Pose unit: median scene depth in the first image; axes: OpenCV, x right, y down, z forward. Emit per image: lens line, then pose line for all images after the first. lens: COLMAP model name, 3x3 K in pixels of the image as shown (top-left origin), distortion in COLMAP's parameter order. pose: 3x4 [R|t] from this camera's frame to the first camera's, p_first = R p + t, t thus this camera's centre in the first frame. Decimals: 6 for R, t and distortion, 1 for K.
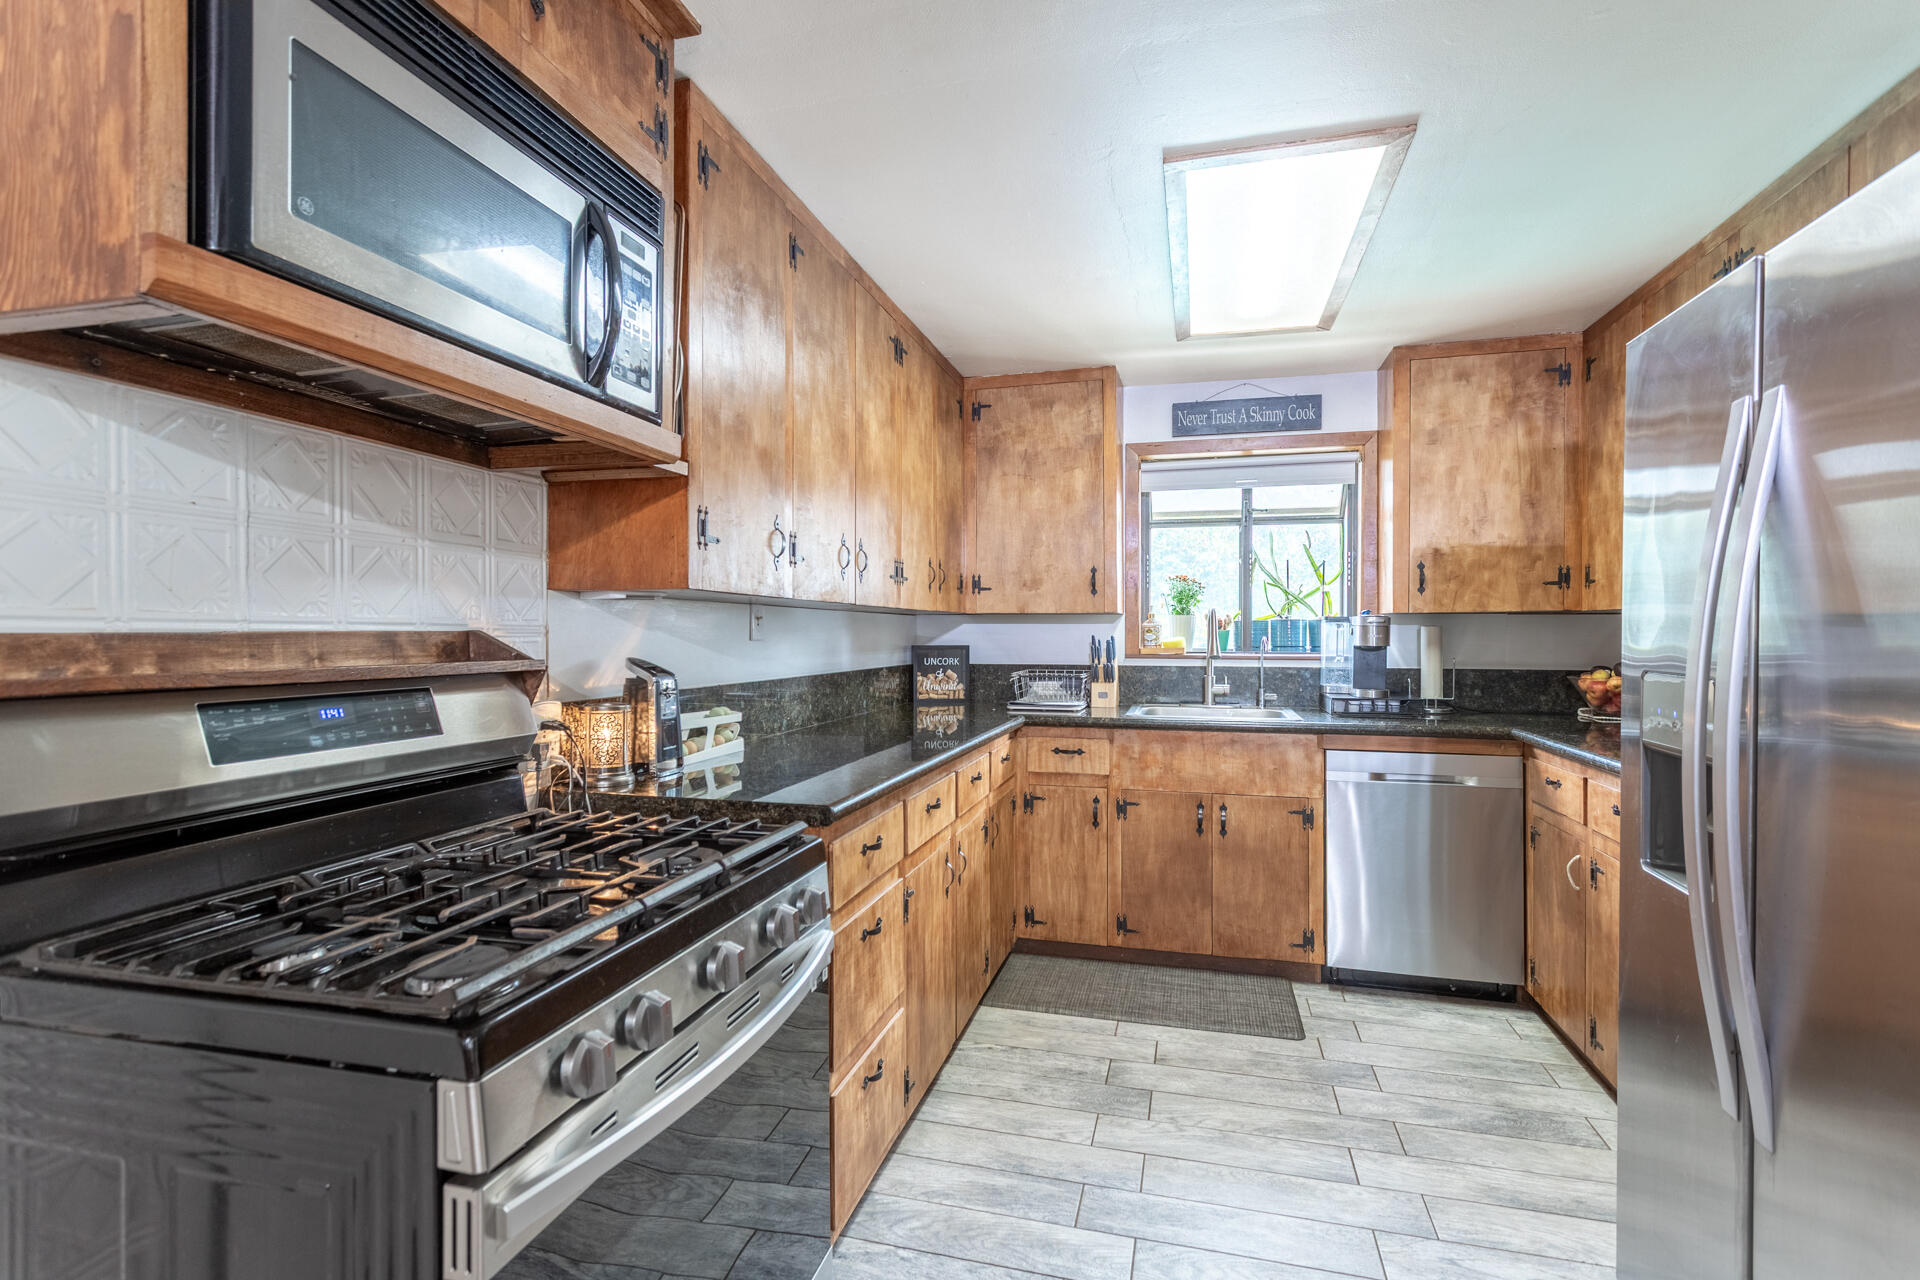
lens RADIAL K [[910.9, 0, 971.0], [0, 910.9, 629.5], [0, 0, 1]] dist [0.000385, 0.001491]
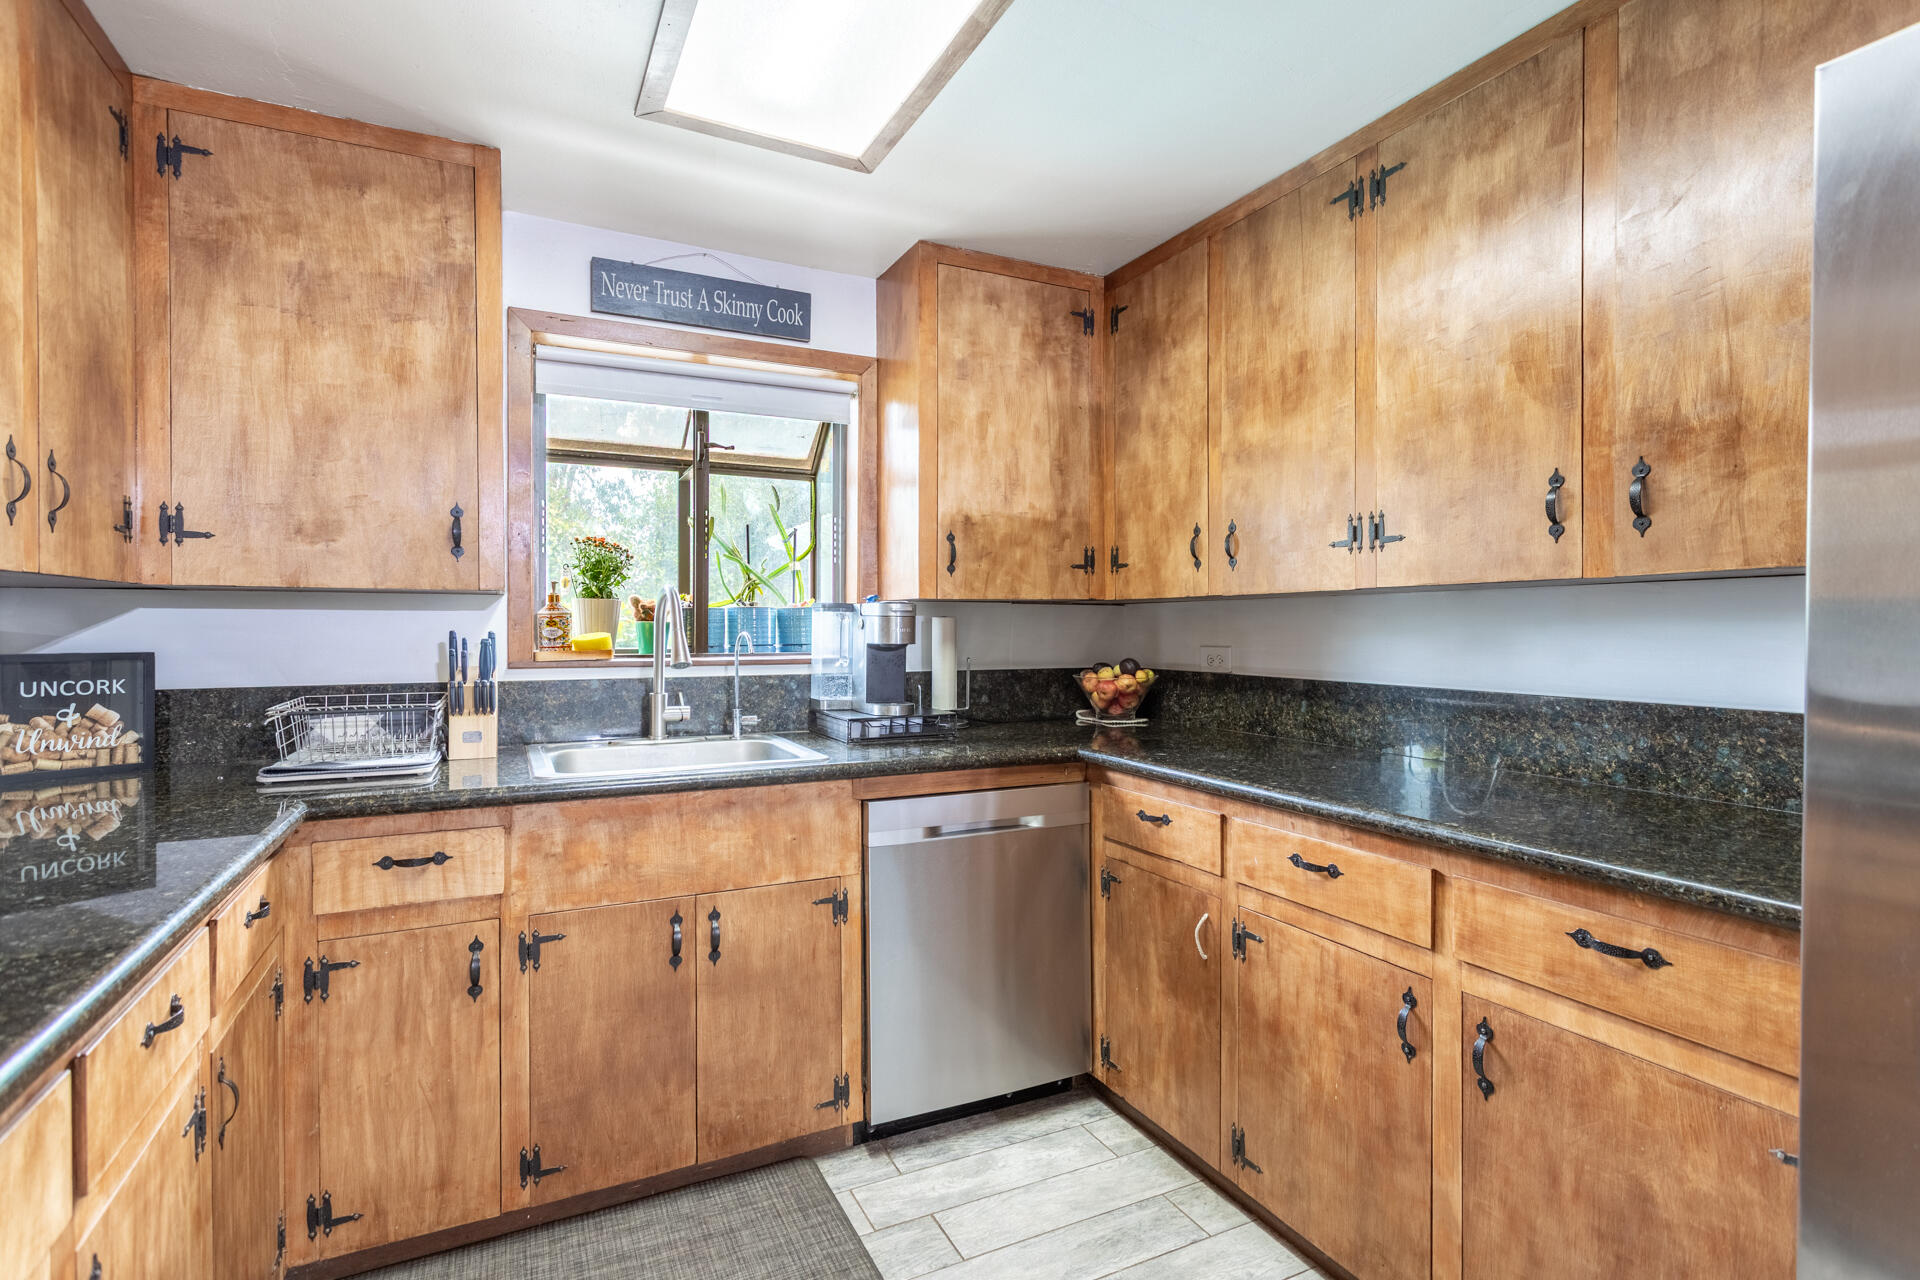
lens RADIAL K [[910.9, 0, 971.0], [0, 910.9, 629.5], [0, 0, 1]] dist [0.000385, 0.001491]
pose [[0.752726, -0.003674, 0.658324, 0.007253], [-0.001548, 0.999972, 0.007351, 0.001170], [-0.658332, -0.006553, 0.752699, 0.419434]]
